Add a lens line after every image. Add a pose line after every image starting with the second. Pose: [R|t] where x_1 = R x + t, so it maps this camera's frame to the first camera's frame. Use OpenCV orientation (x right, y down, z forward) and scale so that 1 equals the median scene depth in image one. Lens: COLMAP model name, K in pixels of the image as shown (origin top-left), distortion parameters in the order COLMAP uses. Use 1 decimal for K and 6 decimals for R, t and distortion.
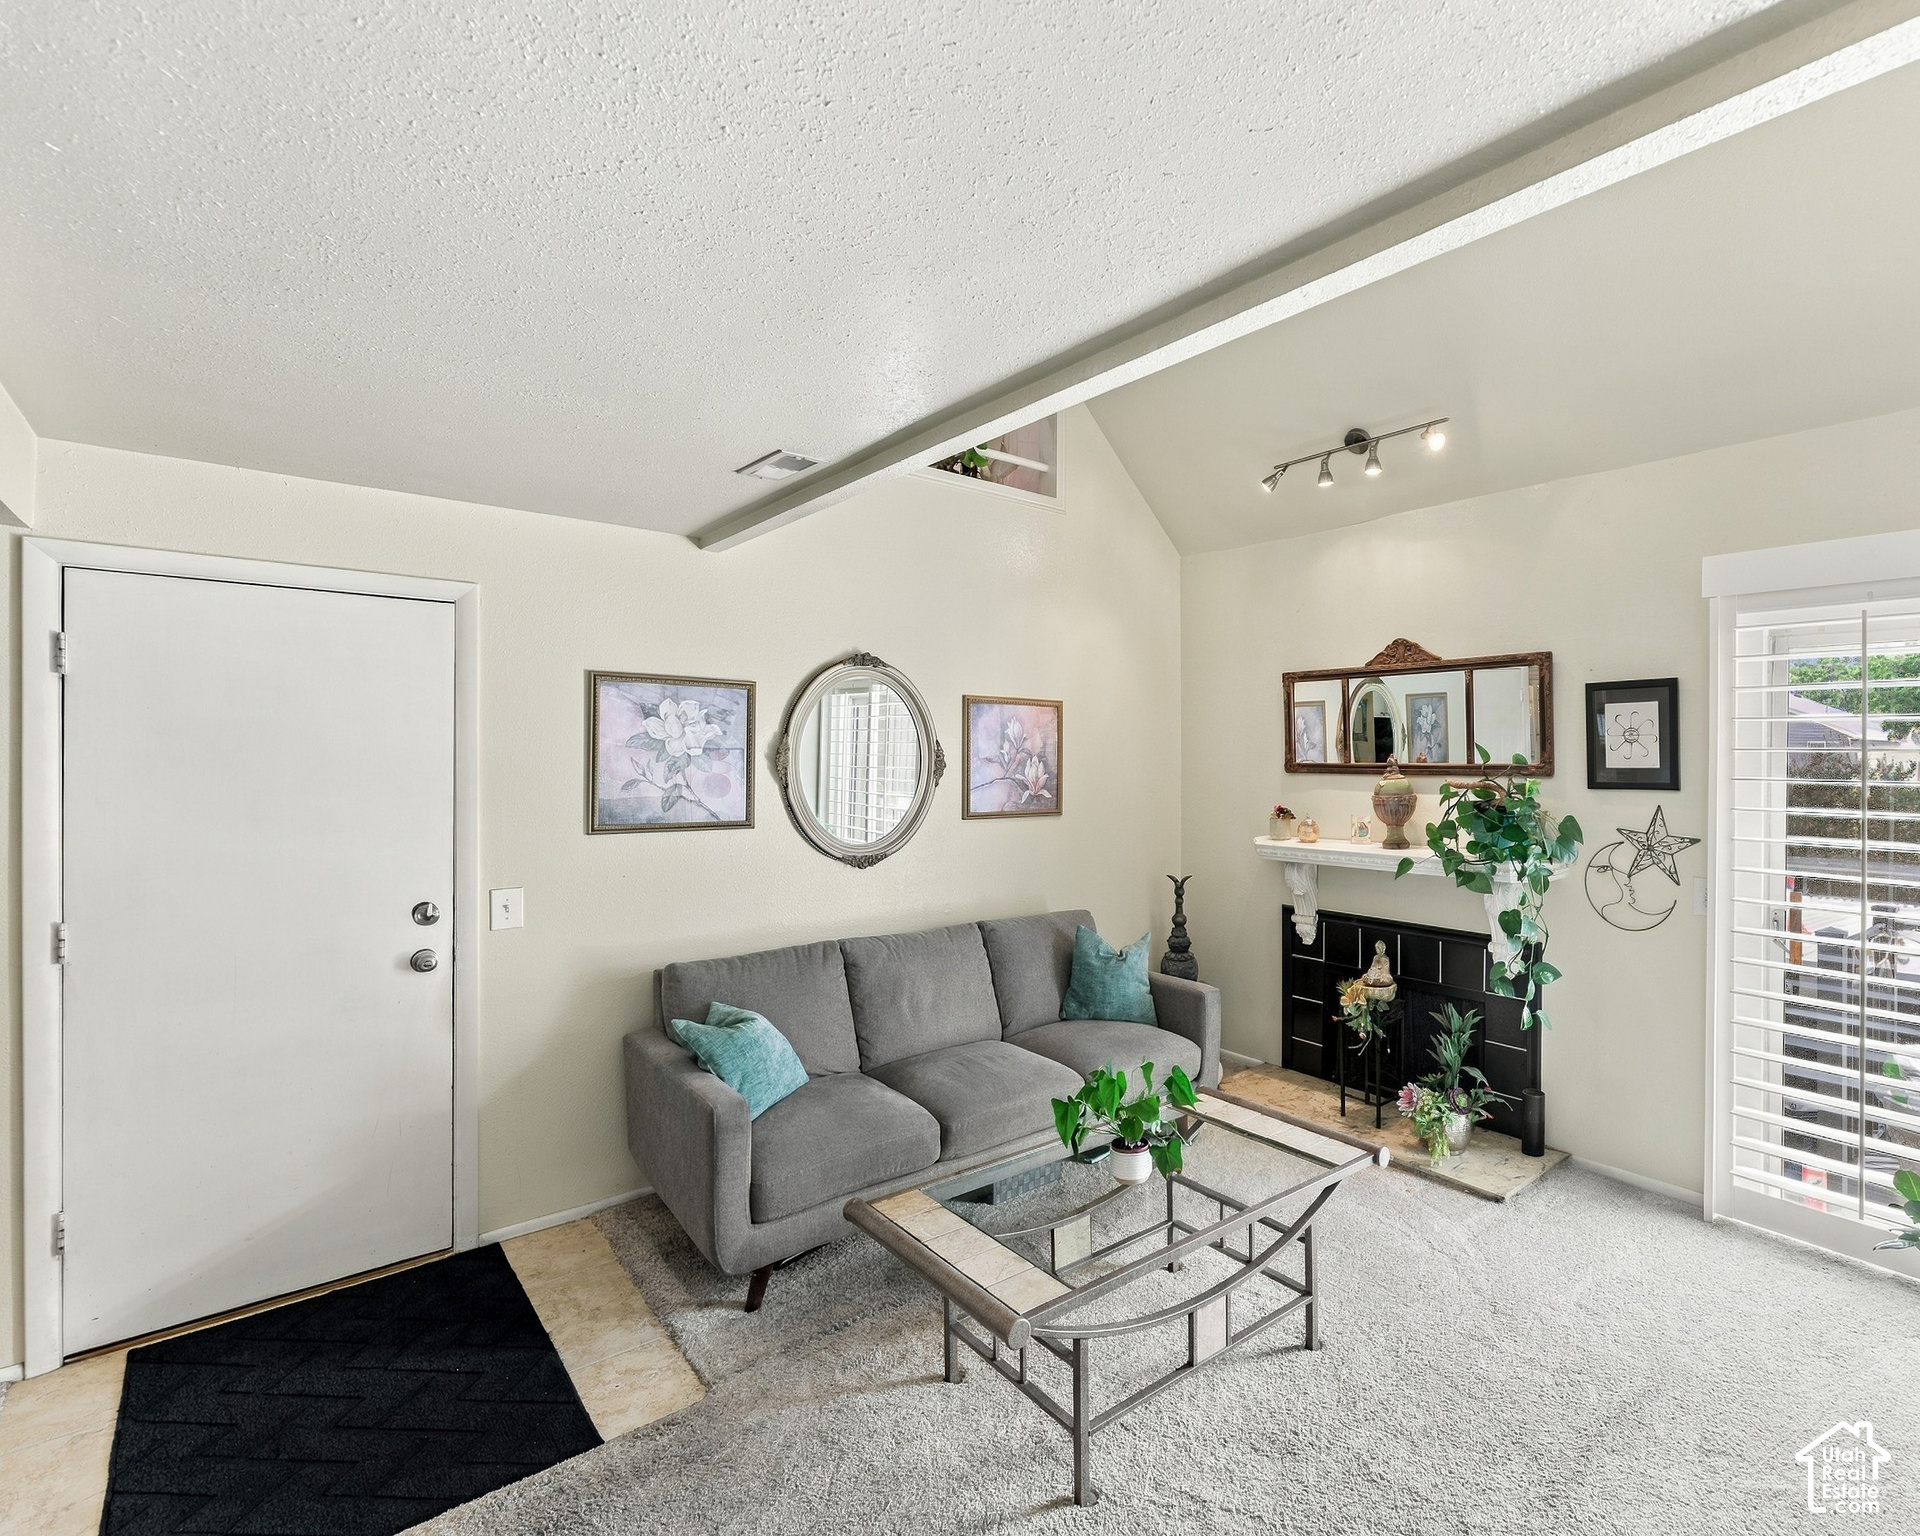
lens RADIAL K [[954.8, 0, 967.4], [0, 954.8, 754.7], [0, 0, 1]] dist [0.011872, 0.001844]
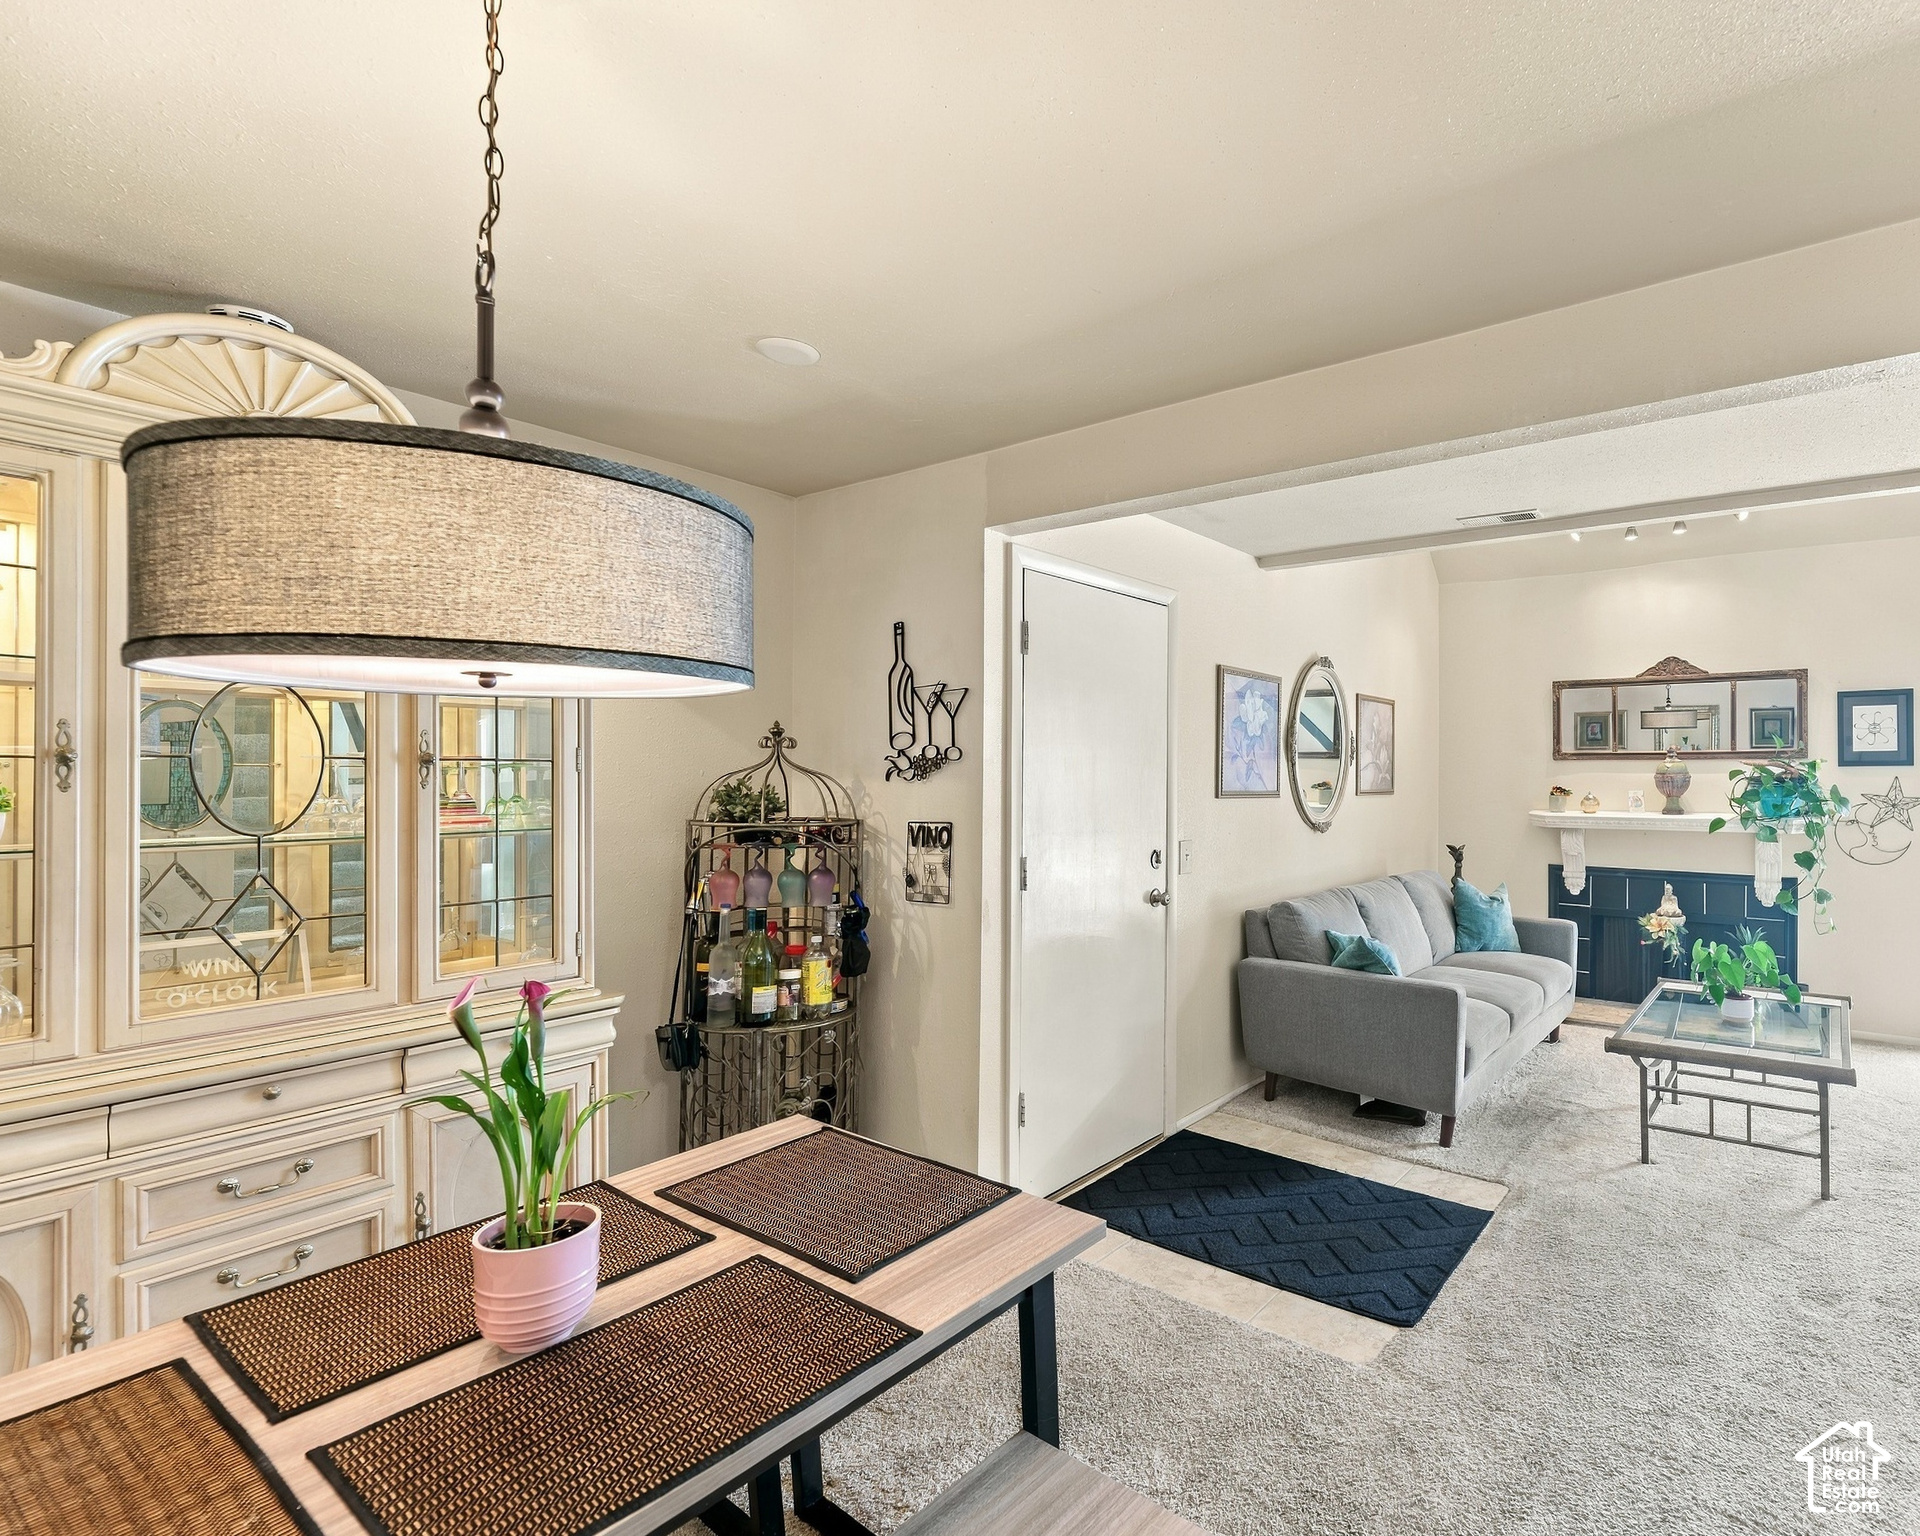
lens RADIAL K [[1019.3, 0, 958.5], [0, 1019.3, 768.5], [0, 0, 1]] dist [0.007628, 0.000576]
pose [[0.975495, 0.003216, 0.219999, -0.933963], [-0.002804, 0.999994, -0.002188, 0.045077], [-0.220005, 0.001517, 0.975498, -0.184389]]
